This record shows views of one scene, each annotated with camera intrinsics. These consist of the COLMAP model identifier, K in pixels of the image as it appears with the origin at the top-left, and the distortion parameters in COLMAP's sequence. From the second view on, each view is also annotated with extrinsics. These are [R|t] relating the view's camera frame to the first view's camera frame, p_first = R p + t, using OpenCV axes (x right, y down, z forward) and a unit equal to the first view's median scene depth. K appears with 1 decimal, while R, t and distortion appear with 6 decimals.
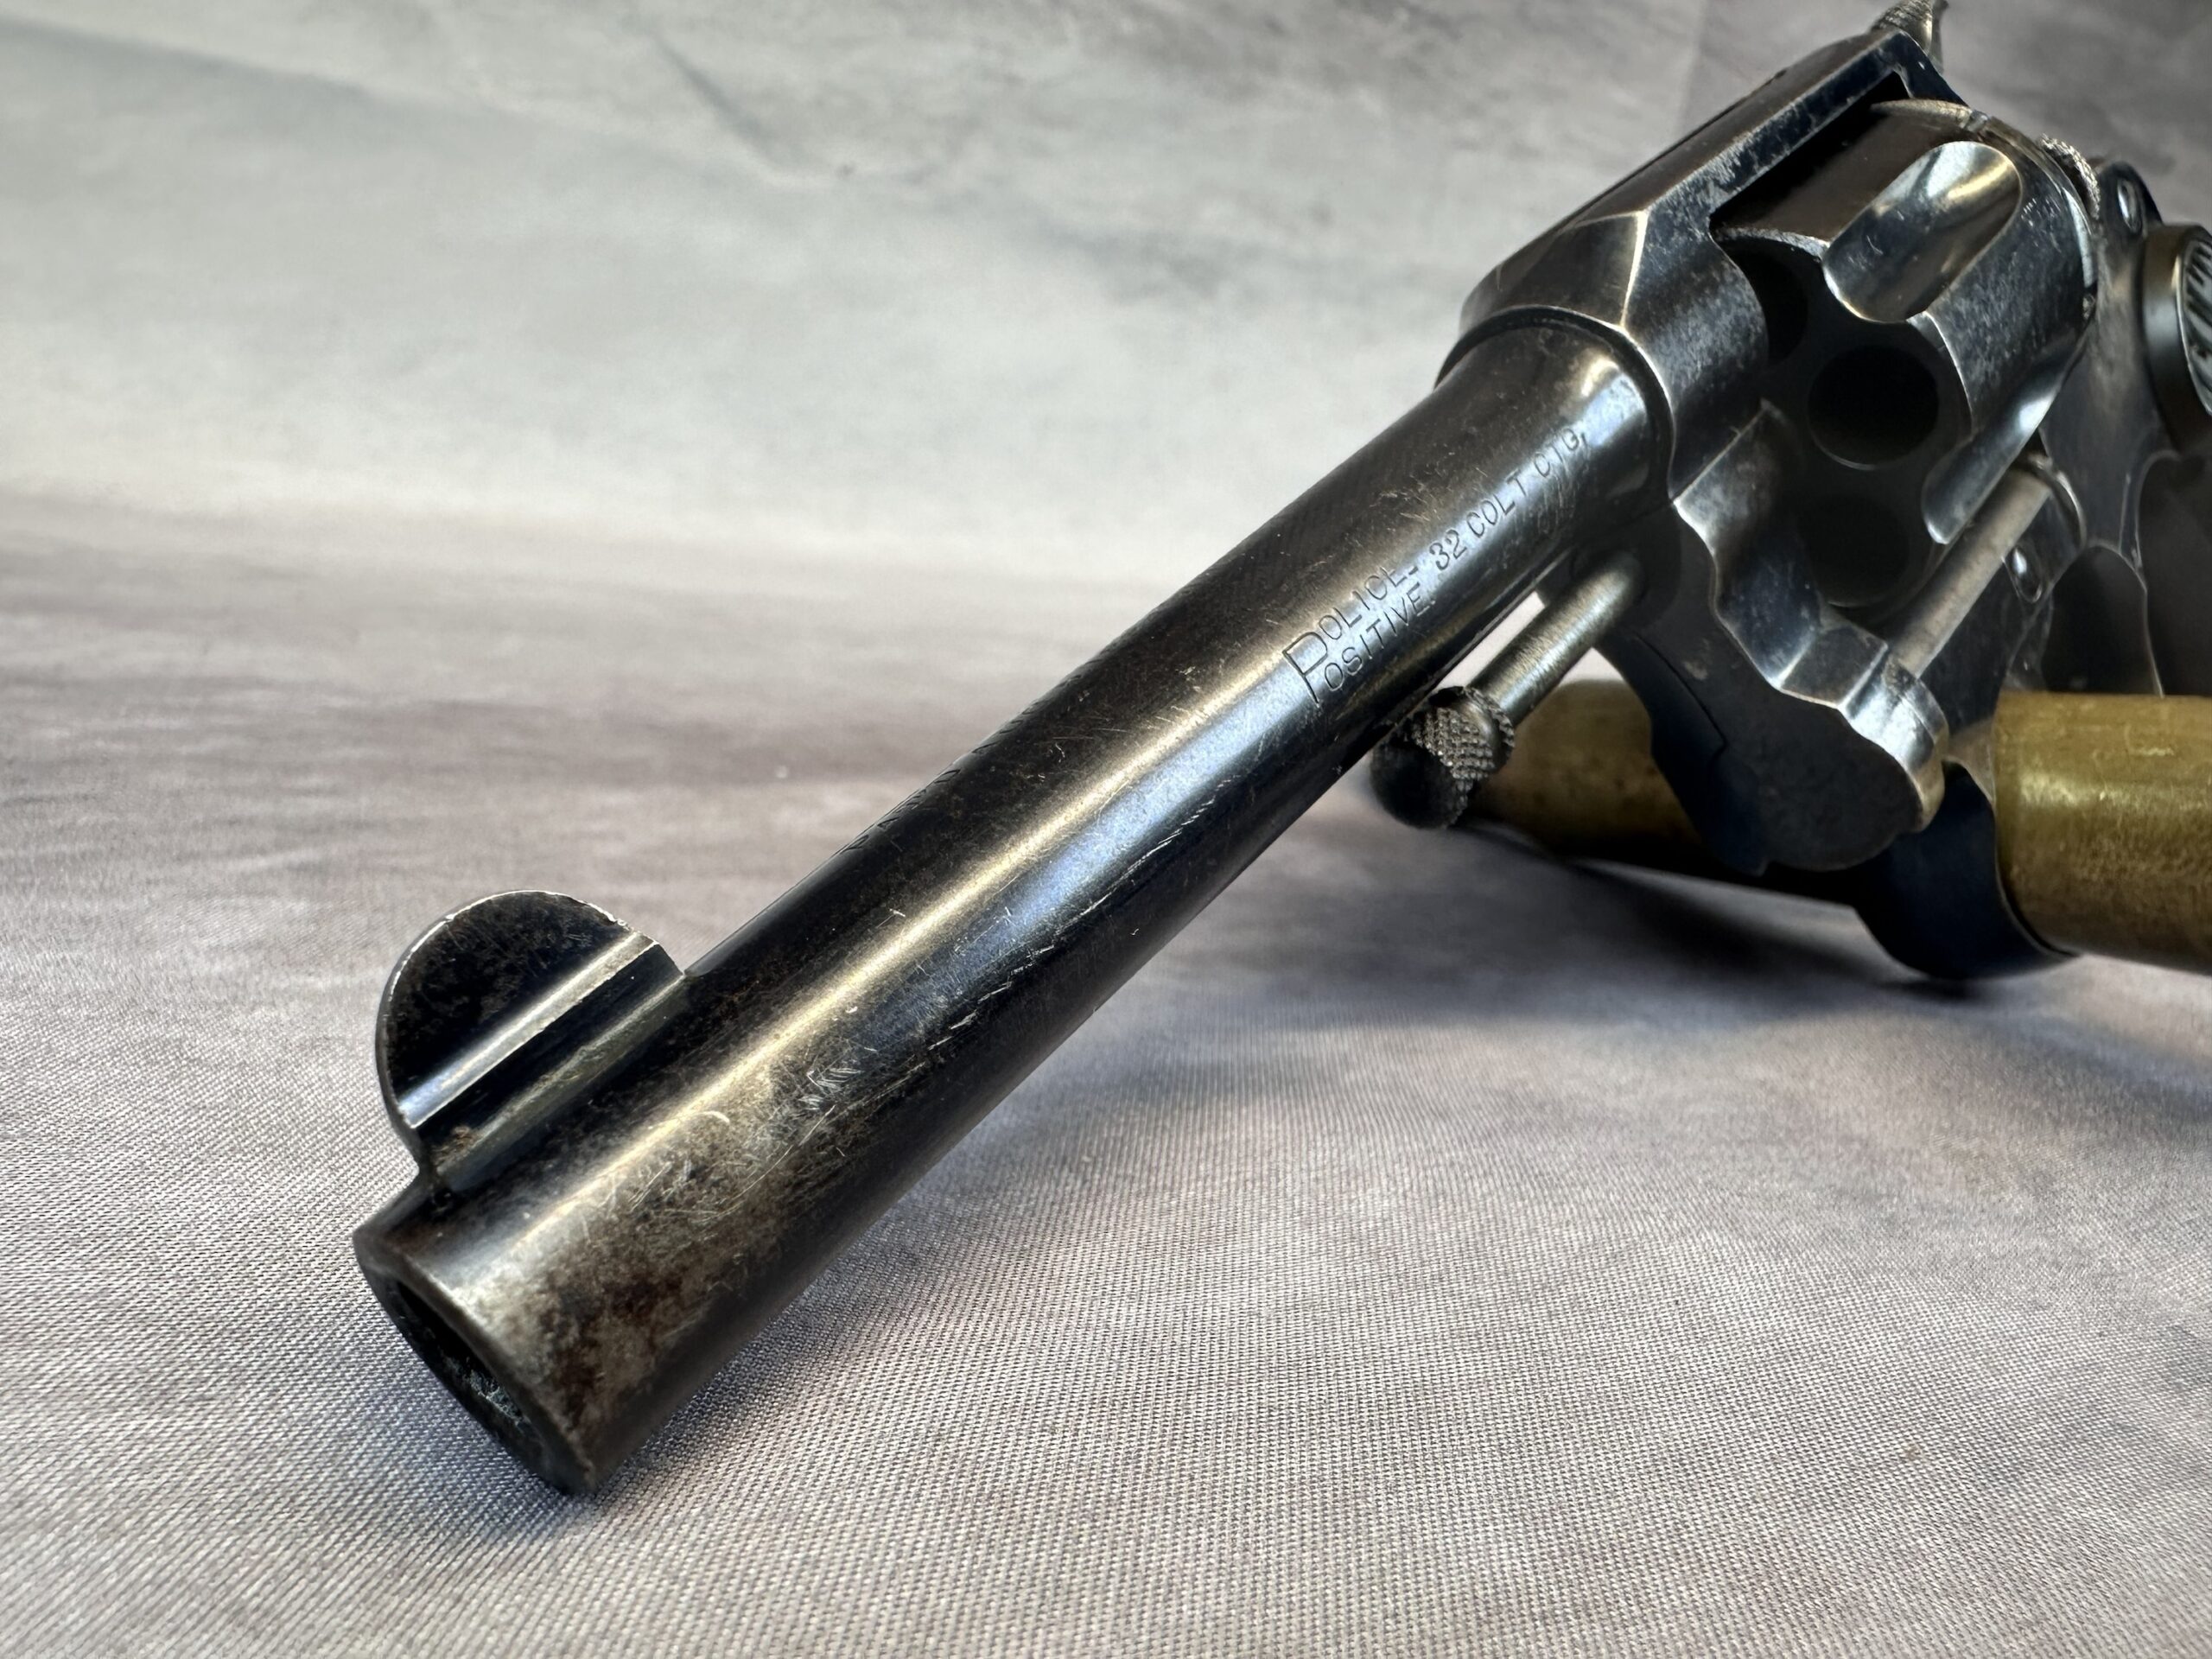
lens RADIAL K [[1617.6, 0, 1082.1], [0, 1617.6, 901.5], [0, 0, 1]] dist [-0.034158, 0.009120]
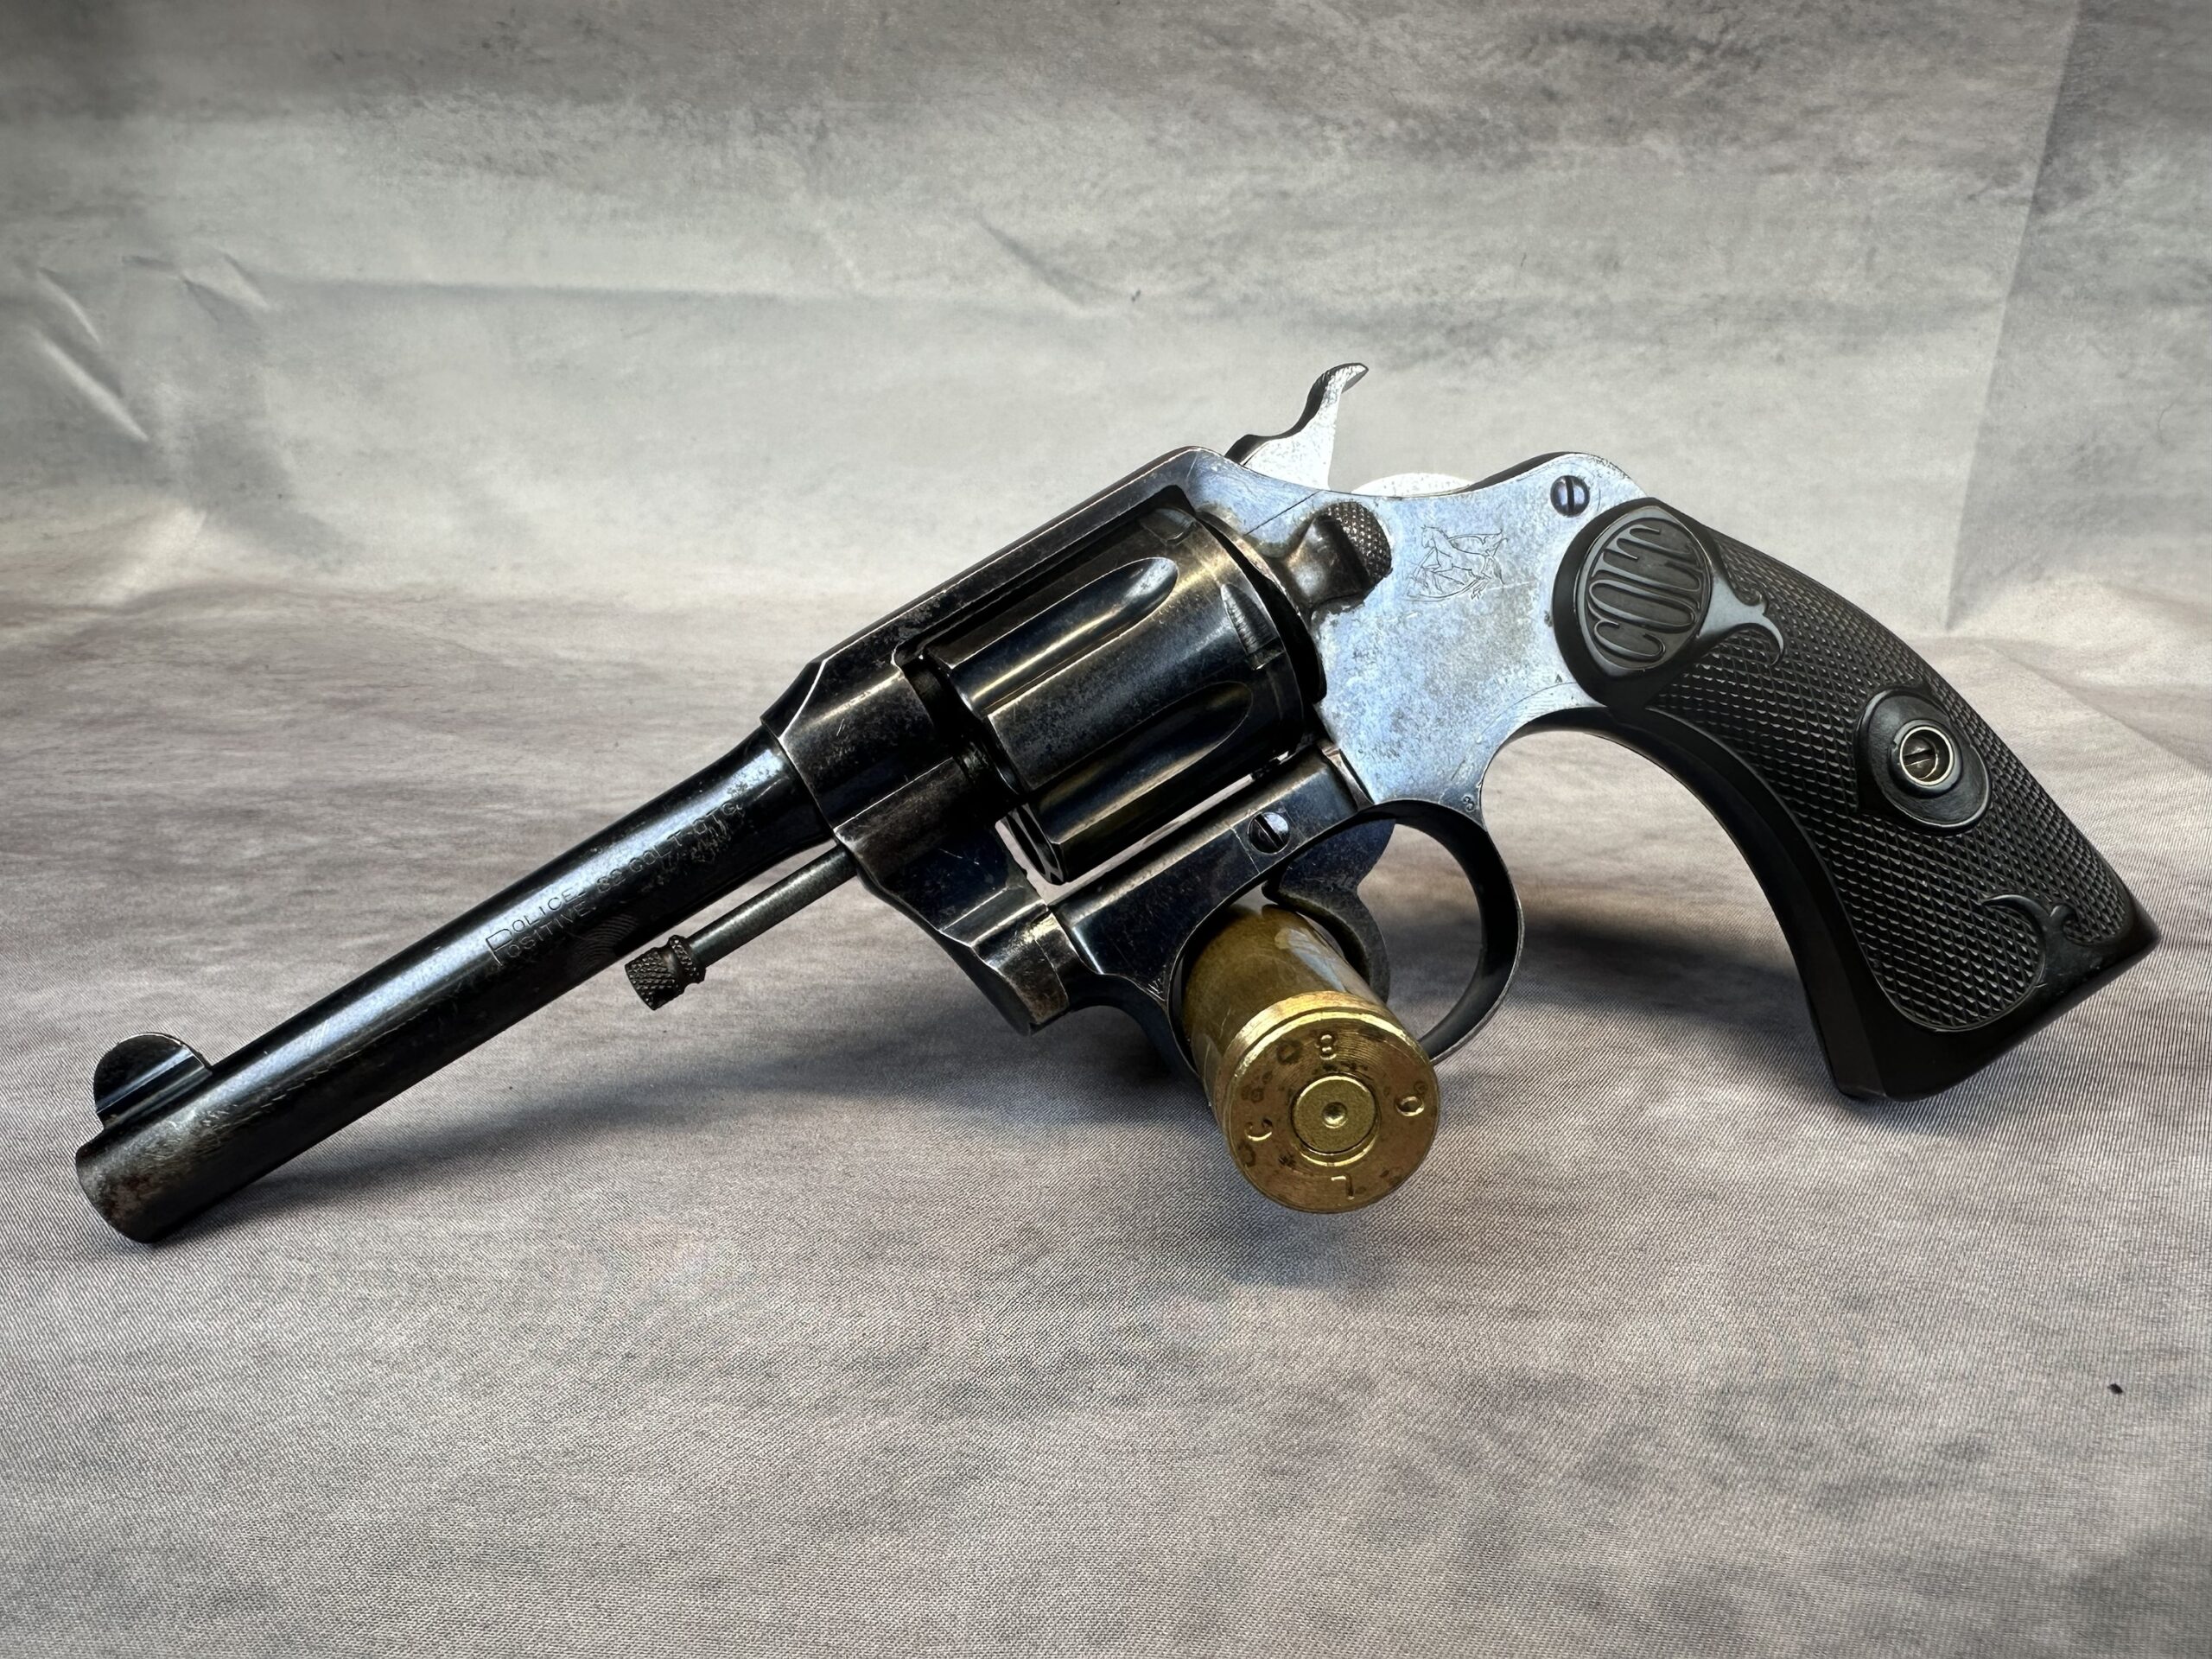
lens RADIAL K [[1617.6, 0, 1048.8], [0, 1617.6, 898.7], [0, 0, 1]] dist [-0.034158, 0.009120]
pose [[0.863287, 0.087347, -0.497097, 0.445437], [-0.049122, 0.994776, 0.089487, -0.106018], [0.502317, -0.052835, 0.863068, -0.114694]]
